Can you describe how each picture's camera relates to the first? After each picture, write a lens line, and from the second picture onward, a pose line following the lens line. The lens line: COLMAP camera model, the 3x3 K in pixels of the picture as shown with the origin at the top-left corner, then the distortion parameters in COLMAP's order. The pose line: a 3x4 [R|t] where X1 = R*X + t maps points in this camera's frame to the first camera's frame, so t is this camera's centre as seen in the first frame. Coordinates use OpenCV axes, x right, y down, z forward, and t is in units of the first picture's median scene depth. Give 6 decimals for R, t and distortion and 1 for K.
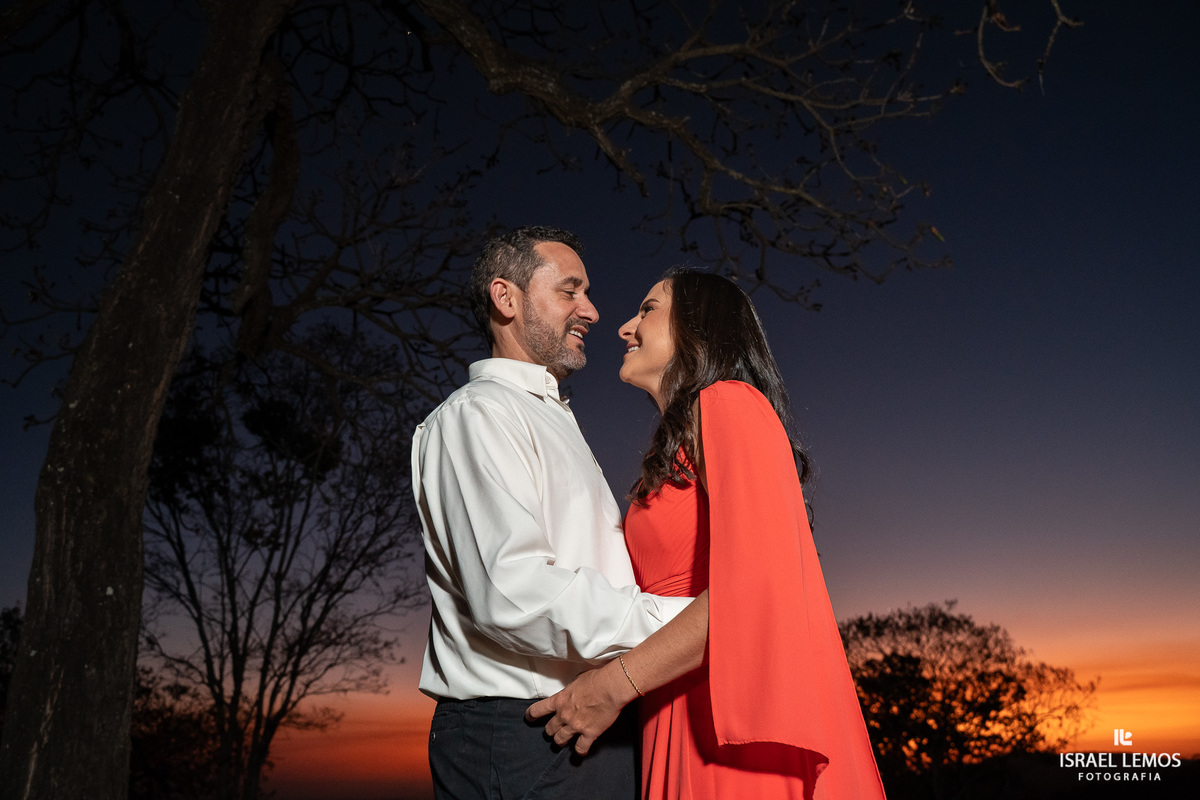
lens RADIAL K [[979.5, 0, 585.7], [0, 979.5, 391.0], [0, 0, 1]] dist [-0.122649, 0.099871]
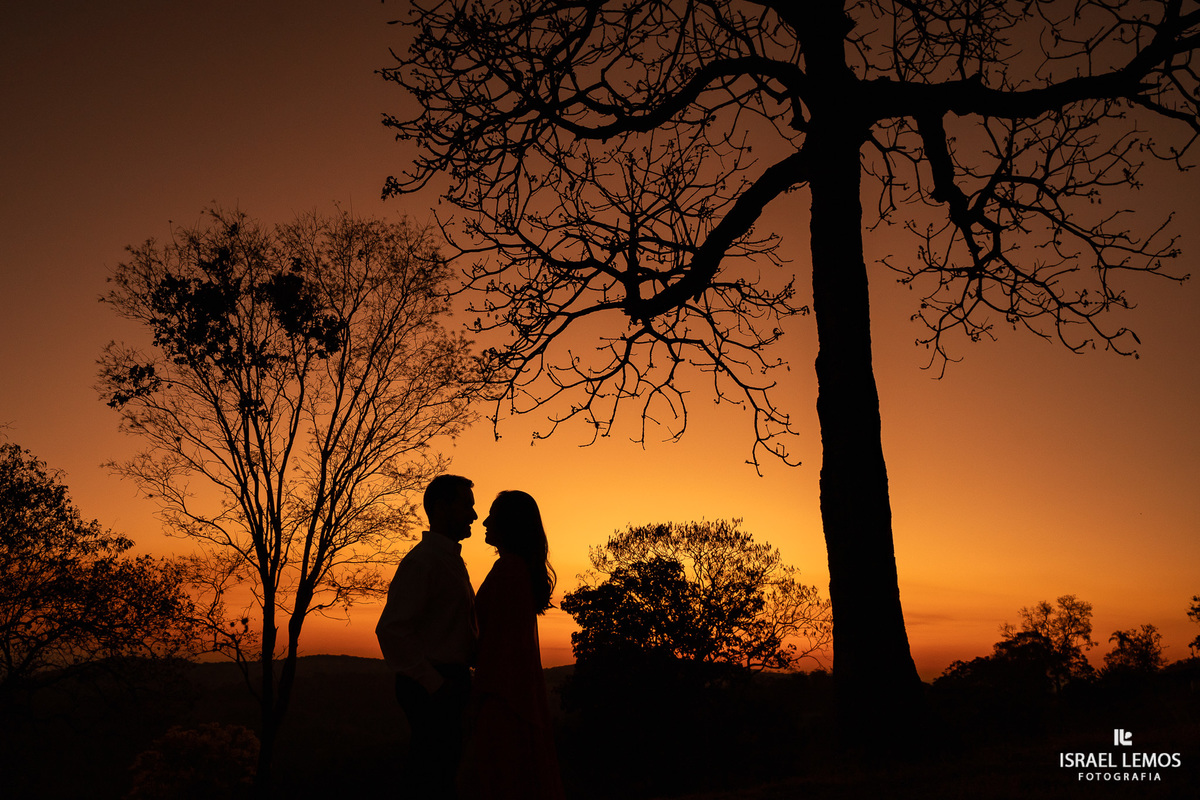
lens RADIAL K [[1063.7, 0, 547.7], [0, 1063.7, 430.6], [0, 0, 1]] dist [-0.123981, 0.099879]
pose [[0.945758, 0.118503, 0.302487, -0.437596], [-0.167396, 0.975737, 0.141124, -0.036254], [-0.278424, -0.184104, 0.942648, -0.157942]]
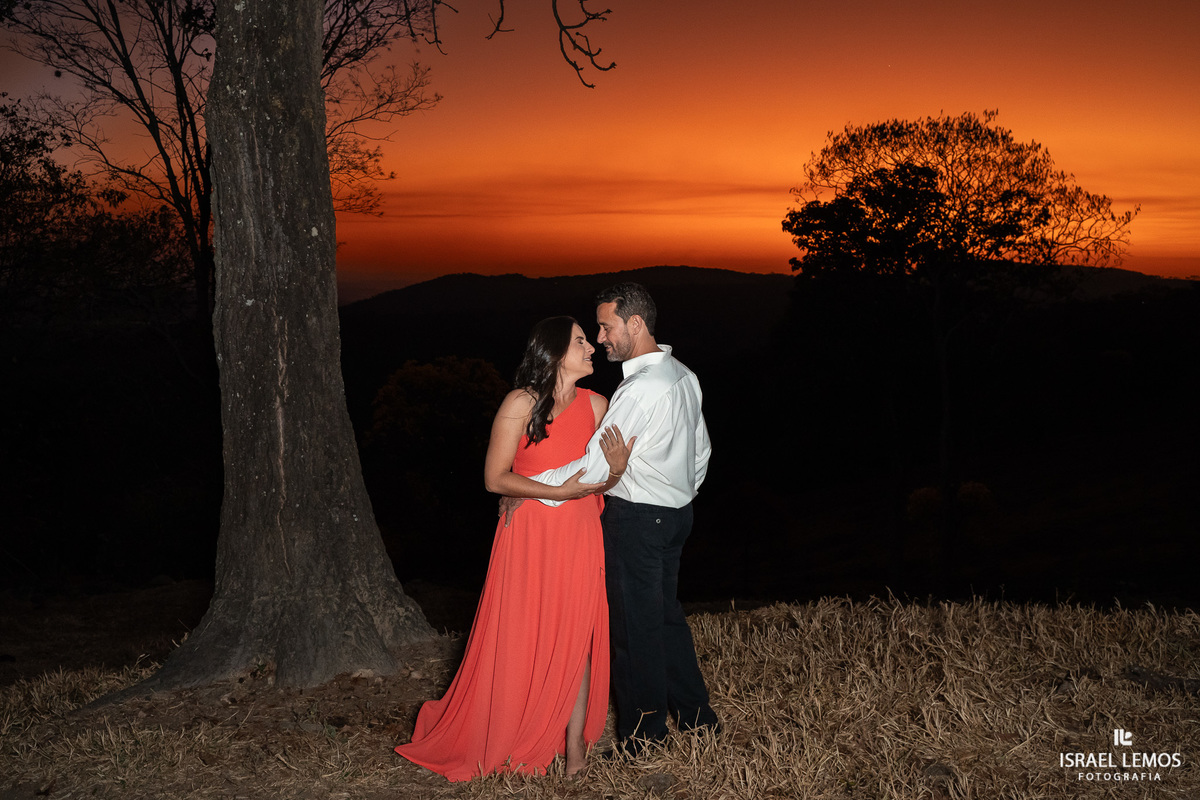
lens RADIAL K [[1155.6, 0, 564.5], [0, 1155.6, 402.8], [0, 0, 1]] dist [-0.044995, 0.000000]
pose [[0.998472, 0.028922, 0.047090, -0.080249], [-0.047969, 0.876693, 0.478652, -0.047078], [-0.027440, -0.480180, 0.876741, -0.010836]]
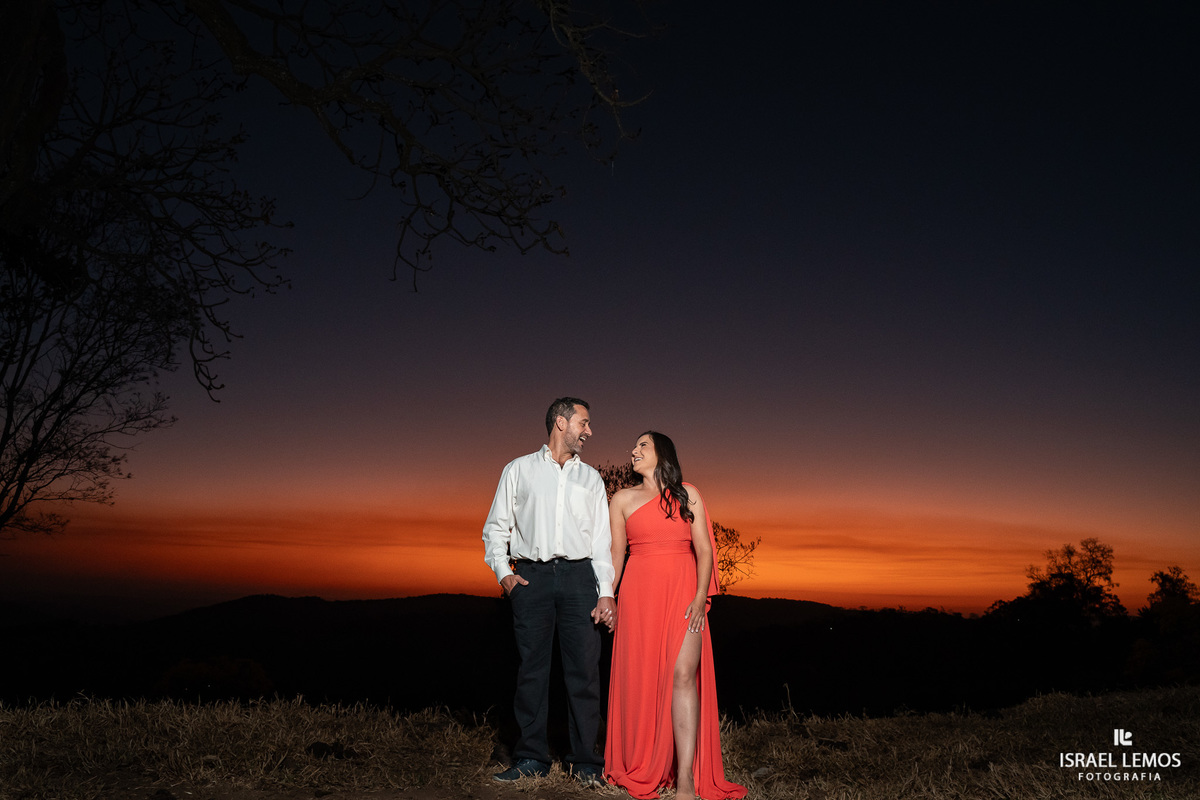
lens RADIAL K [[979.5, 0, 592.9], [0, 979.5, 397.5], [0, 0, 1]] dist [-0.122649, 0.099871]
pose [[0.960540, 0.107936, 0.256346, 0.031807], [-0.152044, 0.975505, 0.158976, -0.065763], [-0.232907, -0.191678, 0.953422, -0.155583]]
